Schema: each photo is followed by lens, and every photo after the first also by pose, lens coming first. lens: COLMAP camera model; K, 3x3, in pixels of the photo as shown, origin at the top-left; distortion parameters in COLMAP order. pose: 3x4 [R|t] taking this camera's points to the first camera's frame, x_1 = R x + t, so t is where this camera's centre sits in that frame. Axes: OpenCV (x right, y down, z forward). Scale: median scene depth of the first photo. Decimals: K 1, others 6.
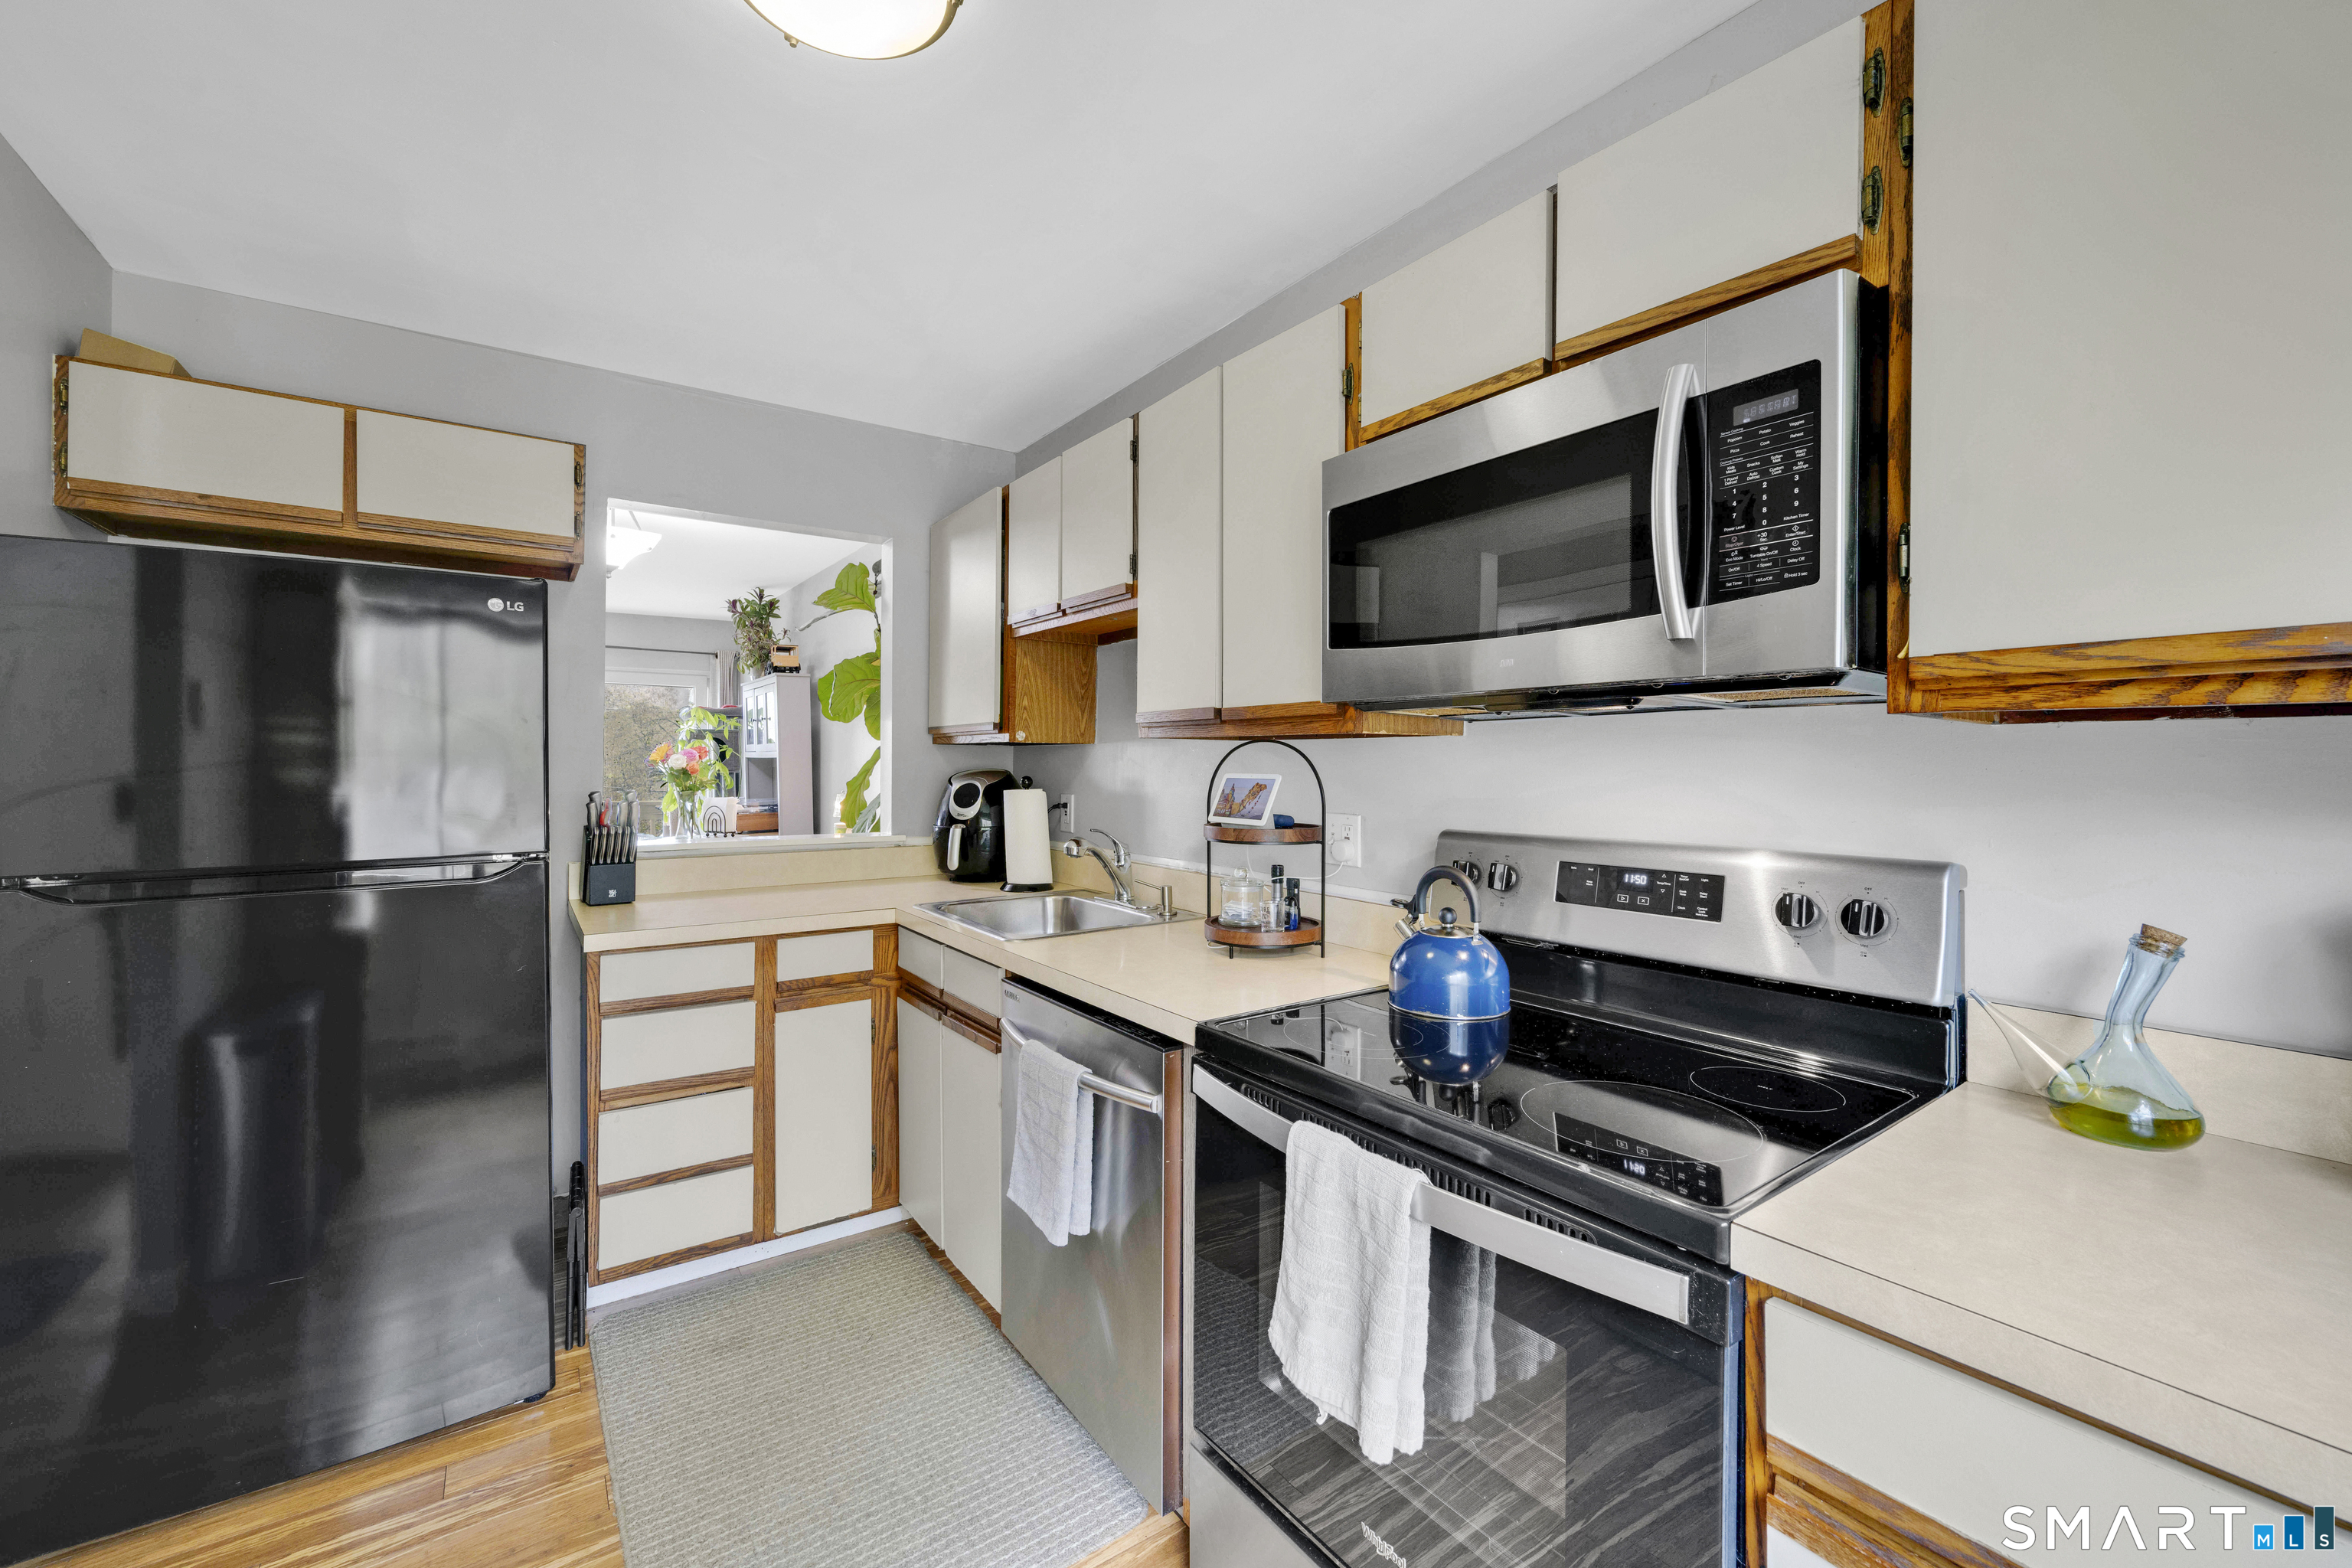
lens RADIAL K [[931.1, 0, 1164.9], [0, 931.1, 767.0], [0, 0, 1]] dist [-0.006544, -0.000141]
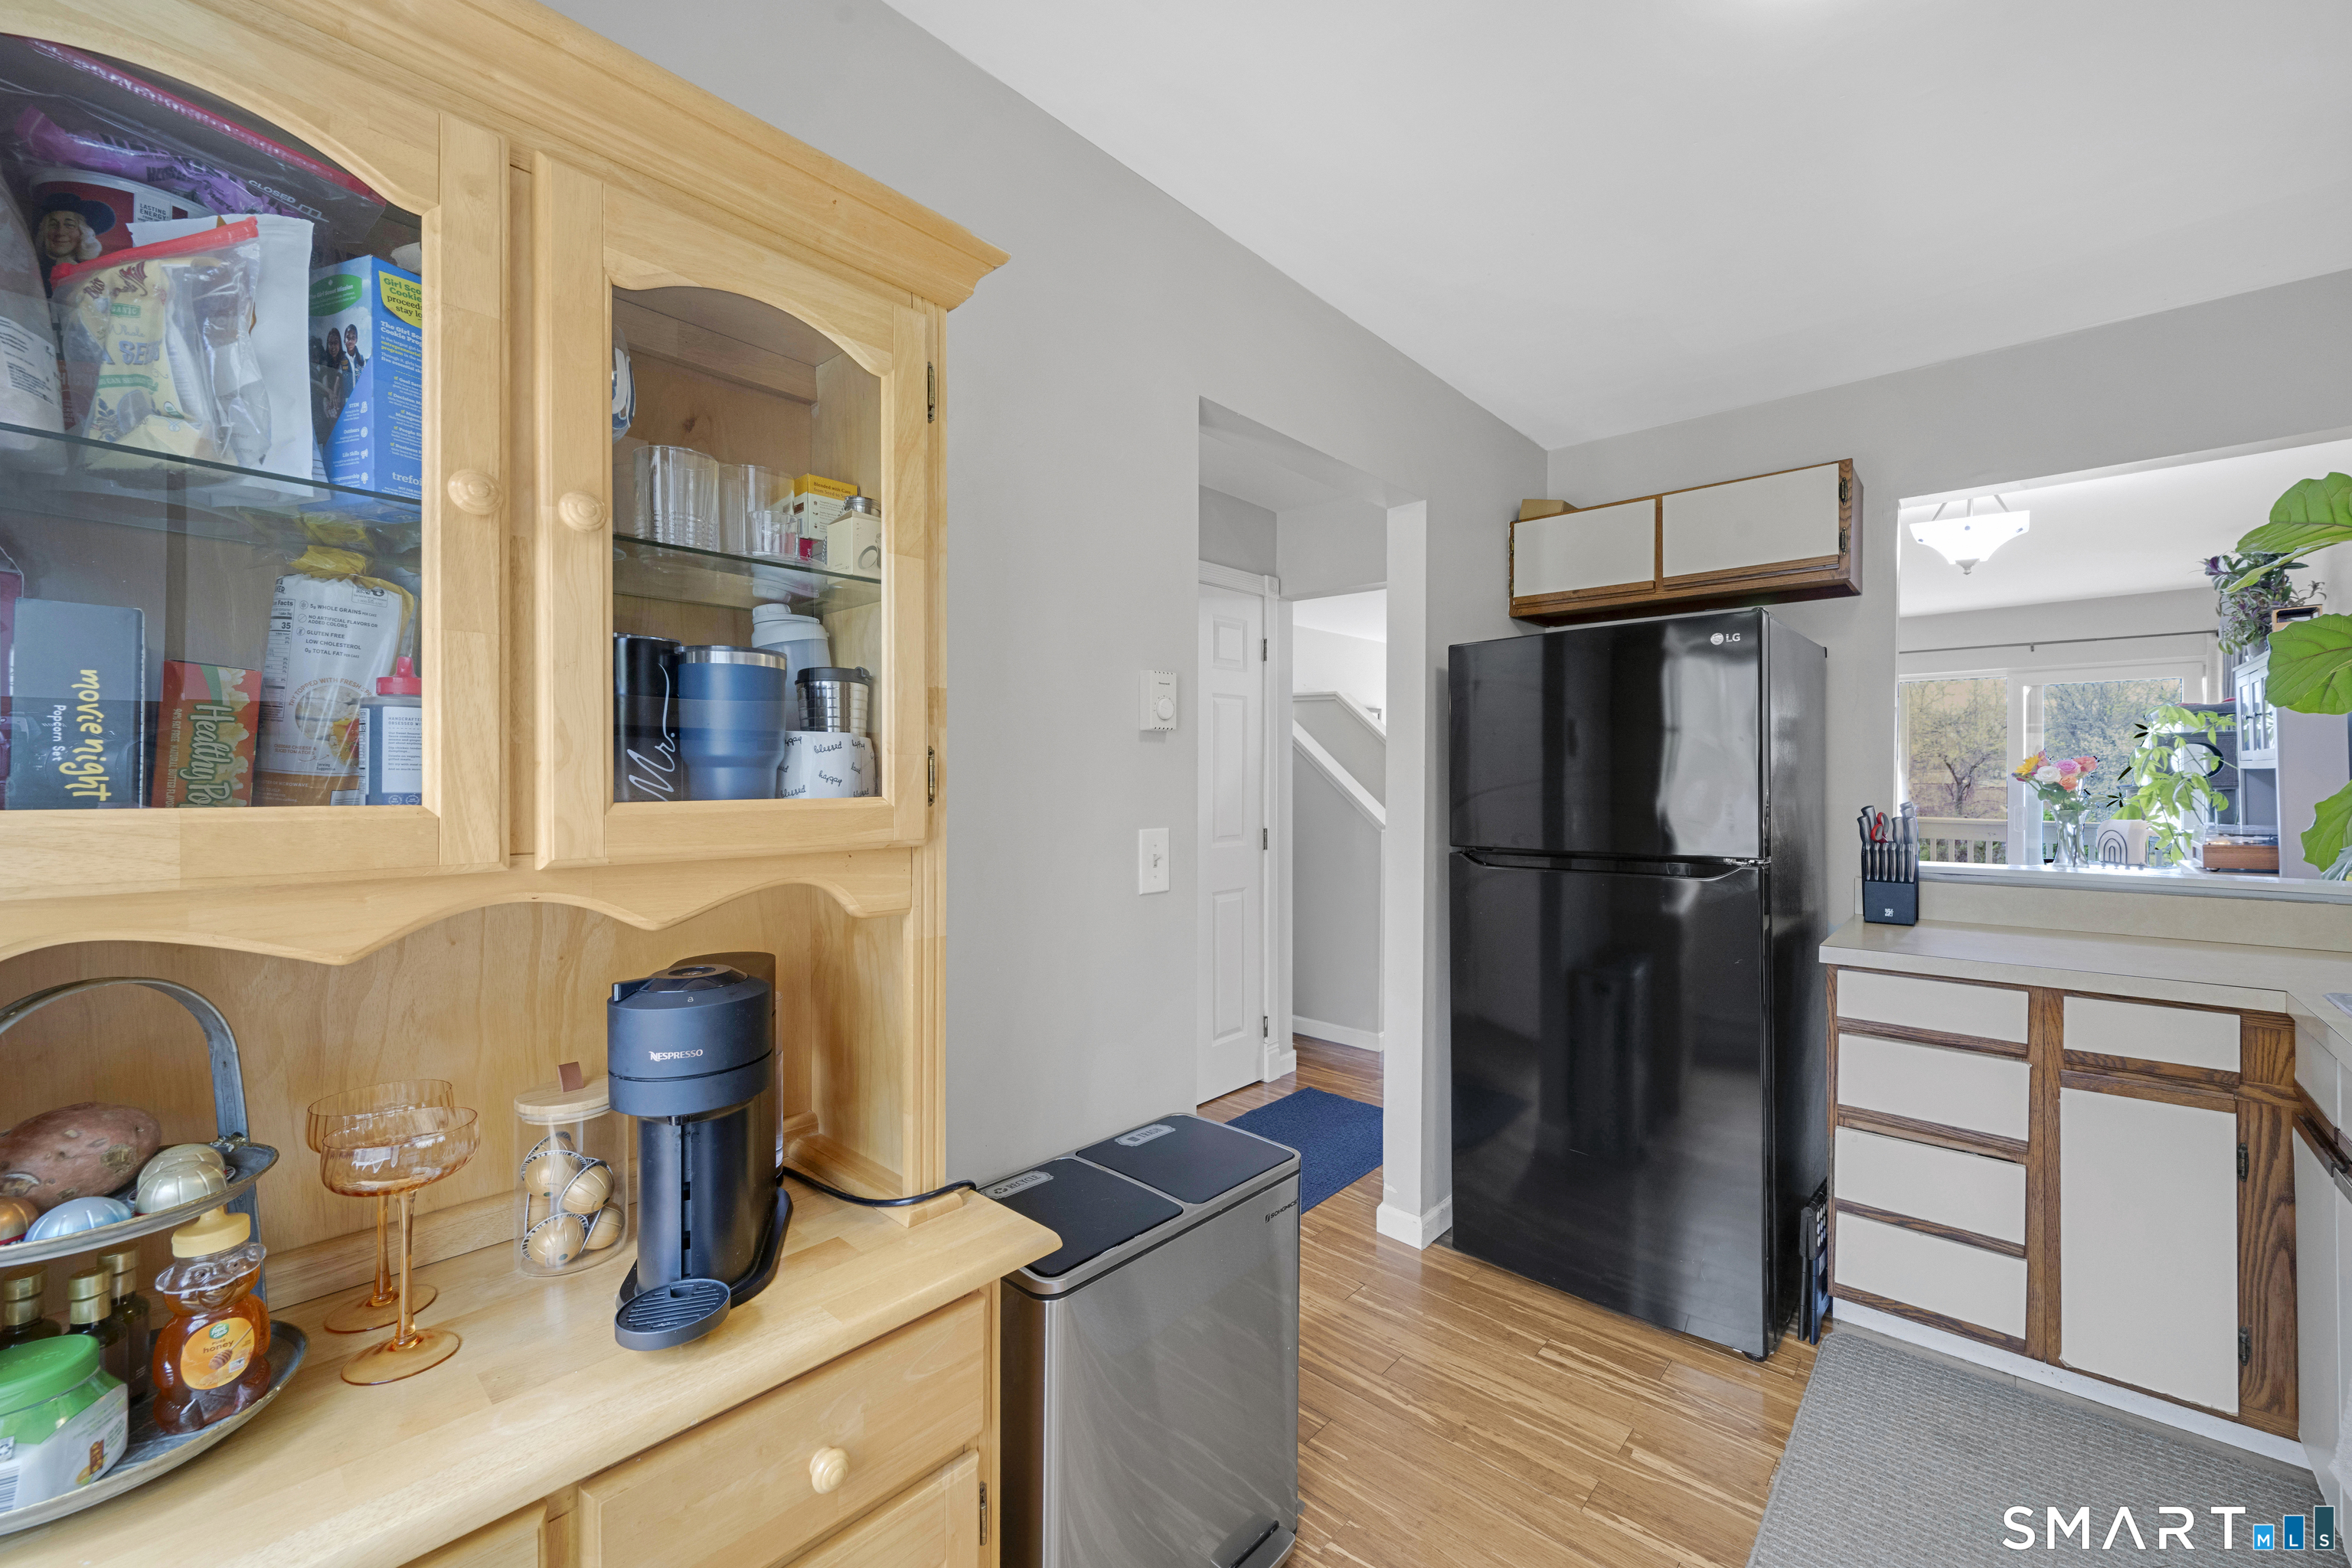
lens RADIAL K [[940.6, 0, 1201.2], [0, 940.6, 784.9], [0, 0, 1]] dist [-0.001150, -0.000015]
pose [[0.222490, 0.002672, -0.974931, 0.217785], [-0.000307, 0.999996, 0.002670, 0.001819], [0.974935, -0.000295, 0.222490, 0.098859]]
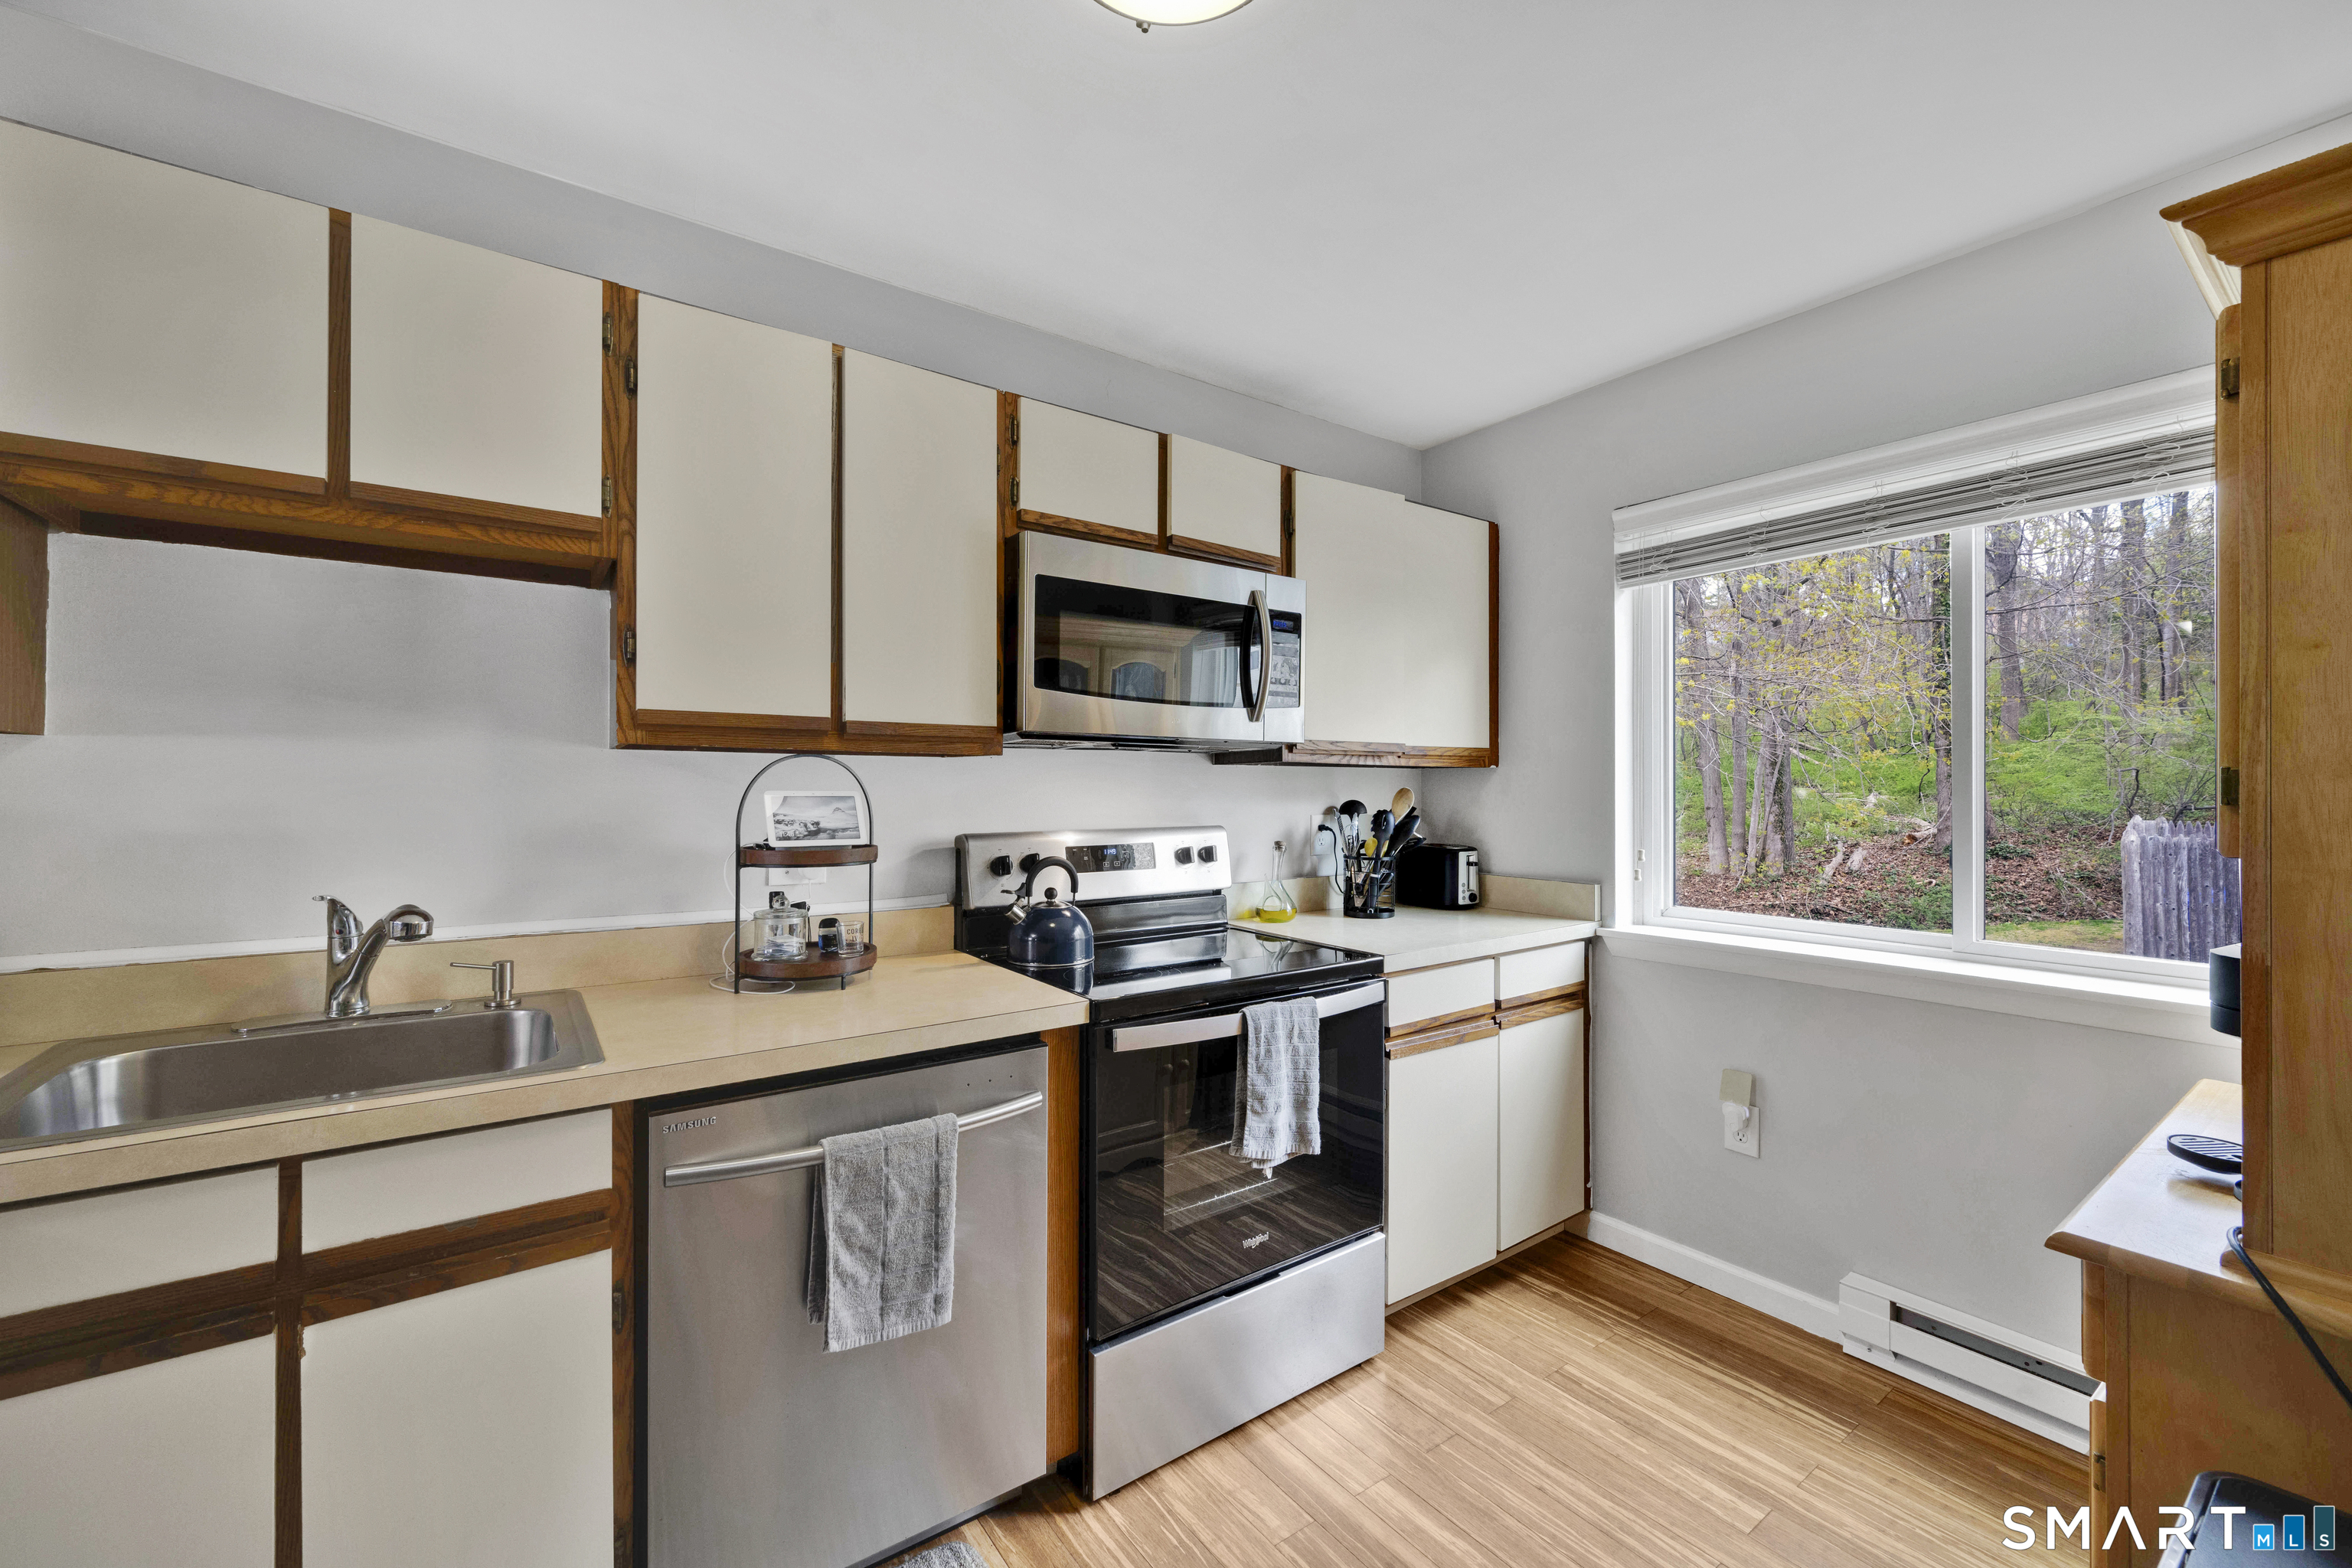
lens RADIAL K [[949.6, 0, 1176.0], [0, 949.6, 784.0], [0, 0, 1]] dist [0.001747, -0.000167]
pose [[-0.007850, -0.003616, 0.999963, -0.745693], [-0.000590, 0.999993, 0.003611, -0.002484], [-0.999969, -0.000561, -0.007852, 0.575938]]
